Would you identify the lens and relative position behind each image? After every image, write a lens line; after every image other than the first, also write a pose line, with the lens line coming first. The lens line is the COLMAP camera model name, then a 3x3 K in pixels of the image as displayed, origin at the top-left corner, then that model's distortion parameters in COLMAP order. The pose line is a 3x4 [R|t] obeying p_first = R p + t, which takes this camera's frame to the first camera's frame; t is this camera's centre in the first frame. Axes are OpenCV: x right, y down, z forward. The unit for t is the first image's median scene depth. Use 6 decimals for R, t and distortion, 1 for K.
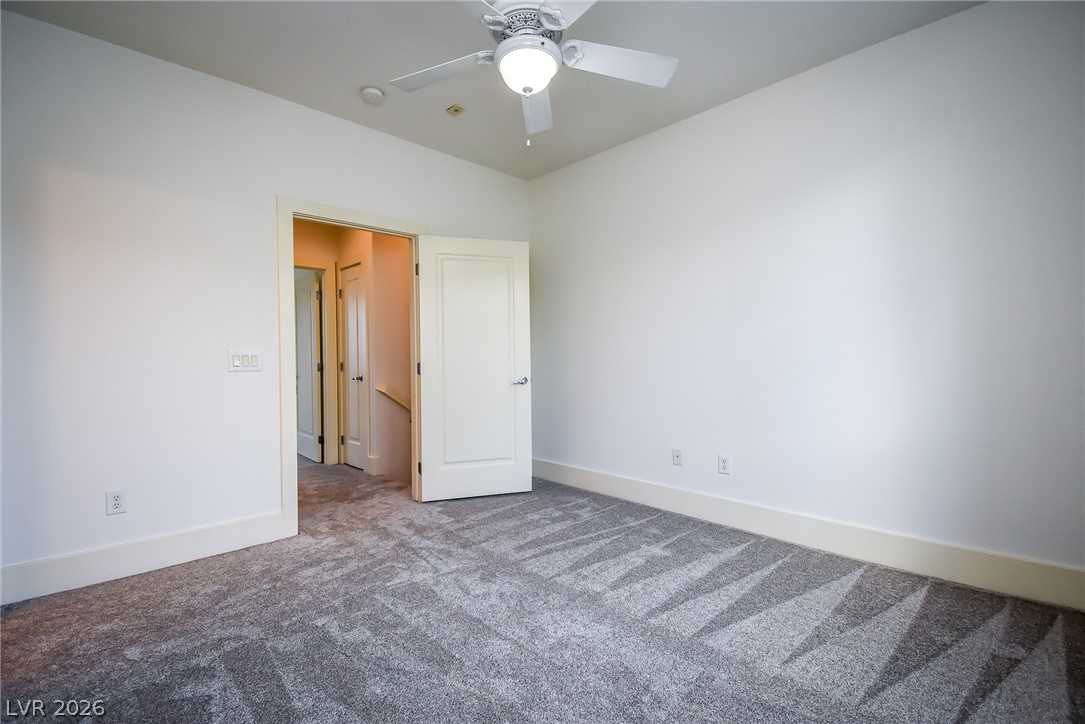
lens RADIAL K [[480.1, 0, 542.5], [0, 480.1, 362.0], [0, 0, 1]] dist [-0.000215, -0.000043]
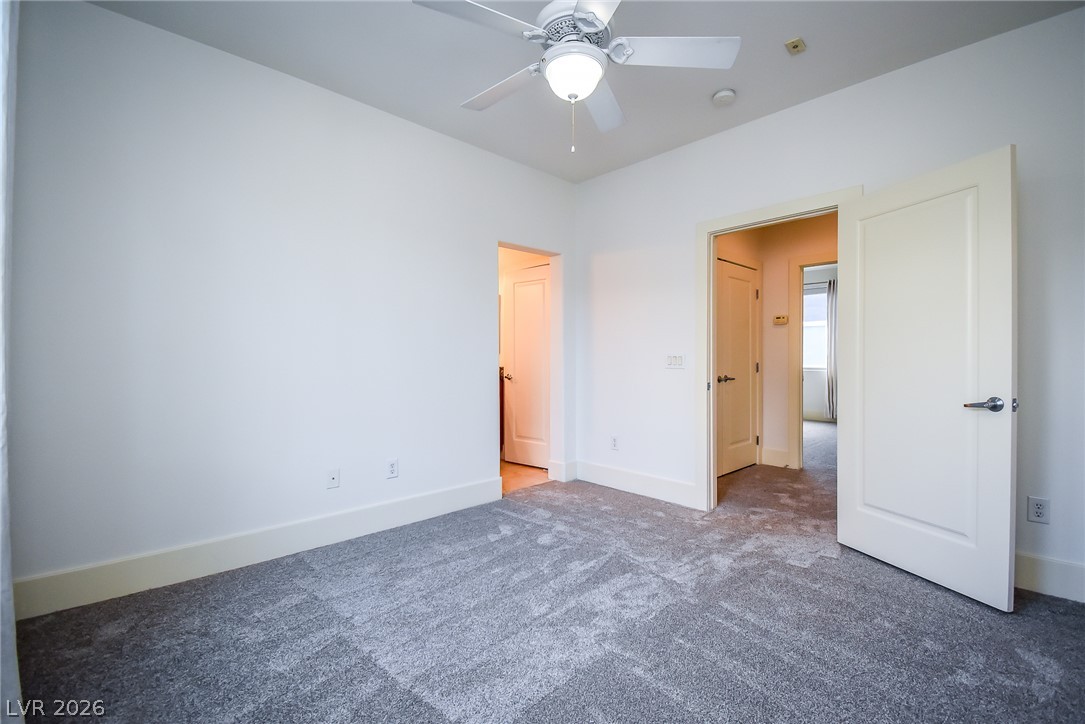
lens RADIAL K [[476.4, 0, 546.4], [0, 476.4, 359.3], [0, 0, 1]] dist [-0.000531, -0.000061]
pose [[0.008262, 0.015374, -0.999848, 0.642197], [-0.016422, 0.999749, 0.015237, -0.018632], [0.999831, 0.016293, 0.008513, 0.613842]]
